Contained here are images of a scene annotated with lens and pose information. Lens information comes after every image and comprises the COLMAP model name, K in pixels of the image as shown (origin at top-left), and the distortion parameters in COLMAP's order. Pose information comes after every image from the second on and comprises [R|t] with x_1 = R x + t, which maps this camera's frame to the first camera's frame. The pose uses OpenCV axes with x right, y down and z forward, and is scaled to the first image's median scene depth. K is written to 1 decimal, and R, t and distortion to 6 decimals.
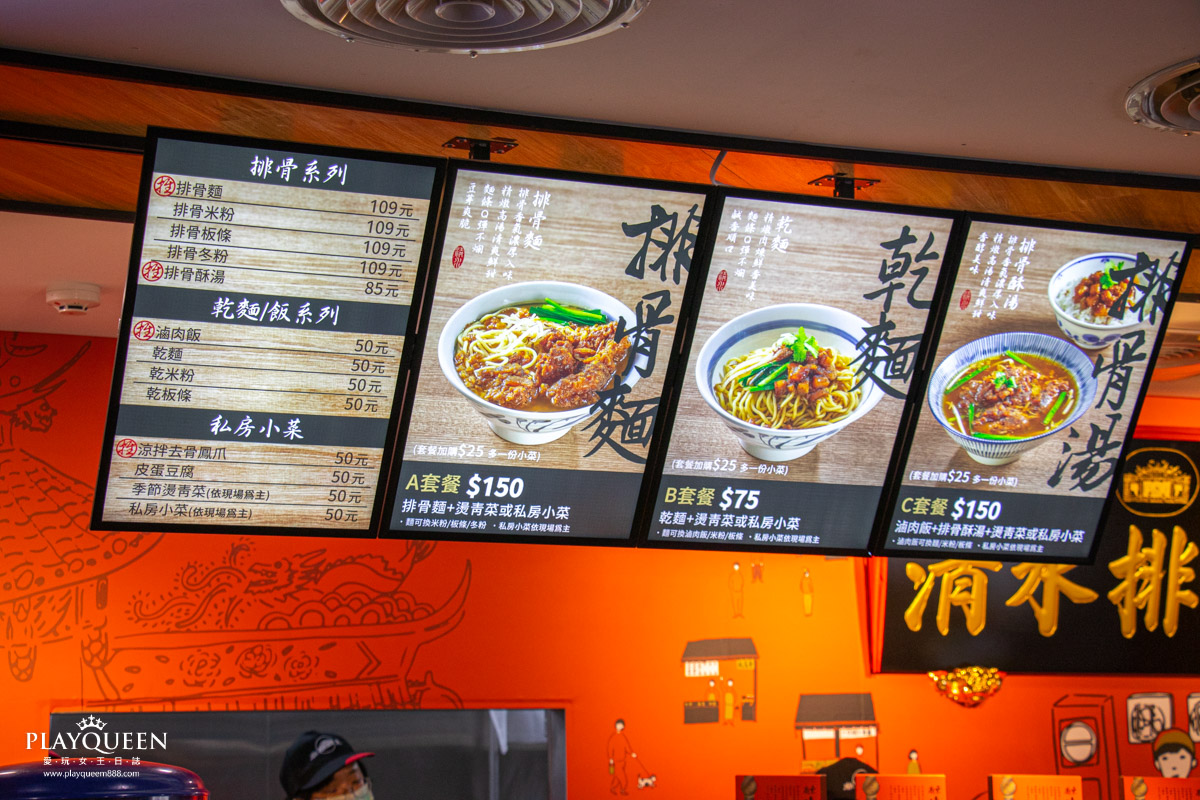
lens RADIAL K [[2278.1, 0, 597.4], [0, 2278.1, 407.0], [0, 0, 1]] dist [0.256012, 0.000000]
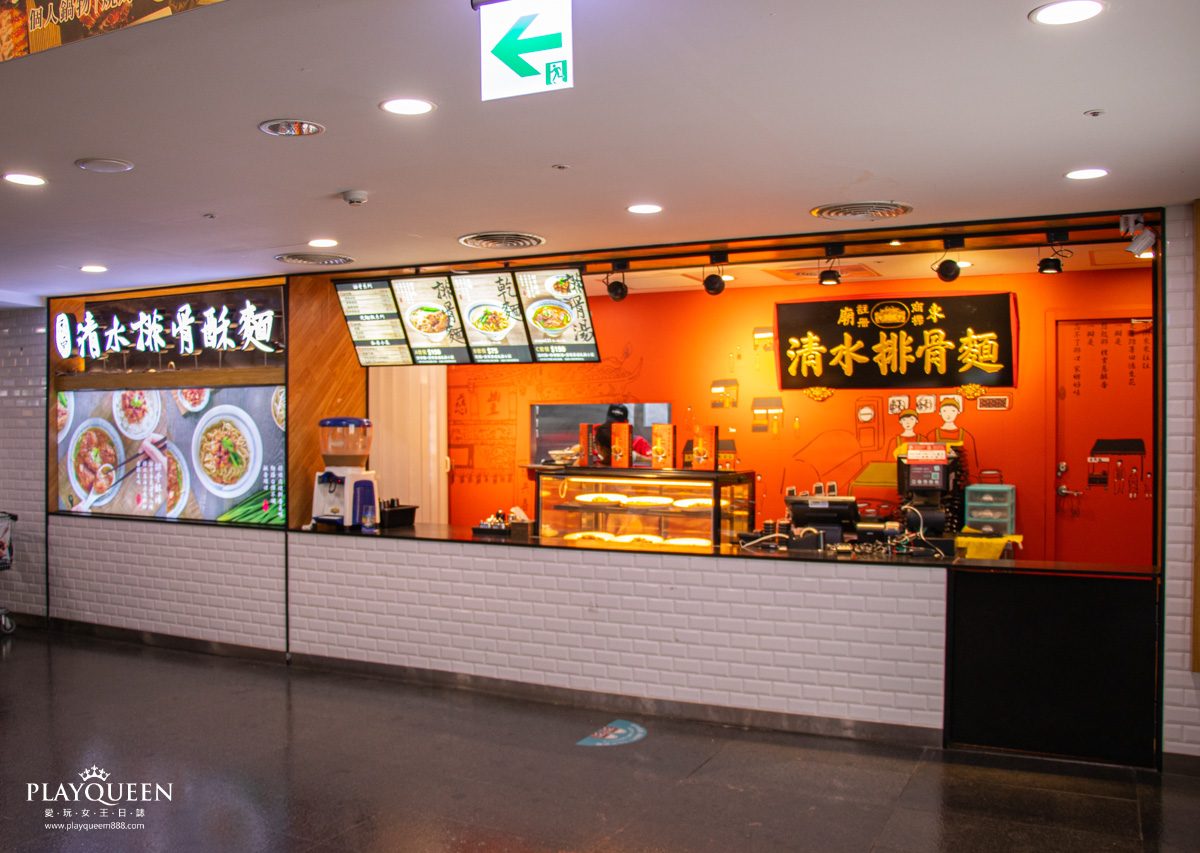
lens RADIAL K [[1061.6, 0, 598.5], [0, 1061.6, 423.4], [0, 0, 1]] dist [-0.175554, -0.000550]
pose [[0.673572, 0.013443, -0.739000, 0.989724], [0.103182, 0.988334, 0.112026, -0.012703], [0.731884, -0.151710, 0.664327, -0.031852]]
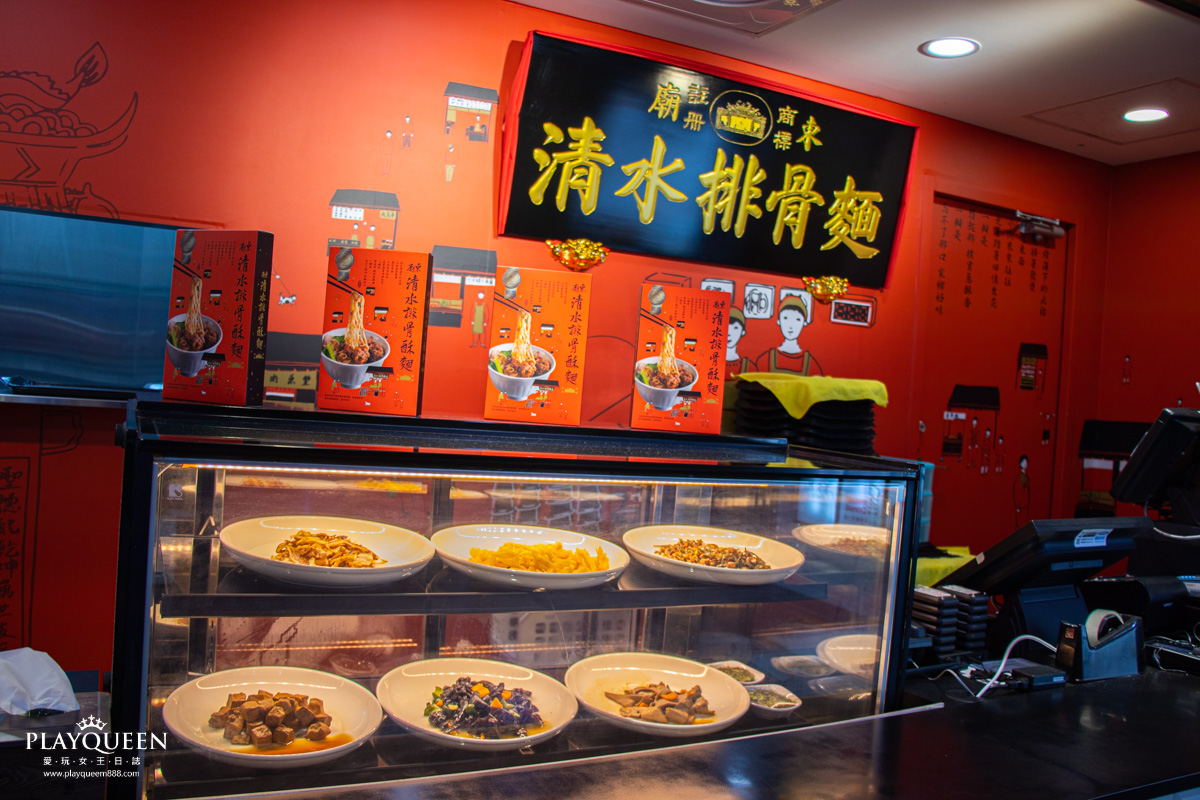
lens RADIAL K [[963.2, 0, 619.8], [0, 963.2, 370.4], [0, 0, 1]] dist [-0.121923, 0.022260]
pose [[0.992698, 0.083424, 0.087122, 0.155385], [-0.094968, 0.985858, 0.138080, 0.117702], [-0.074371, -0.145345, 0.986582, 0.508660]]
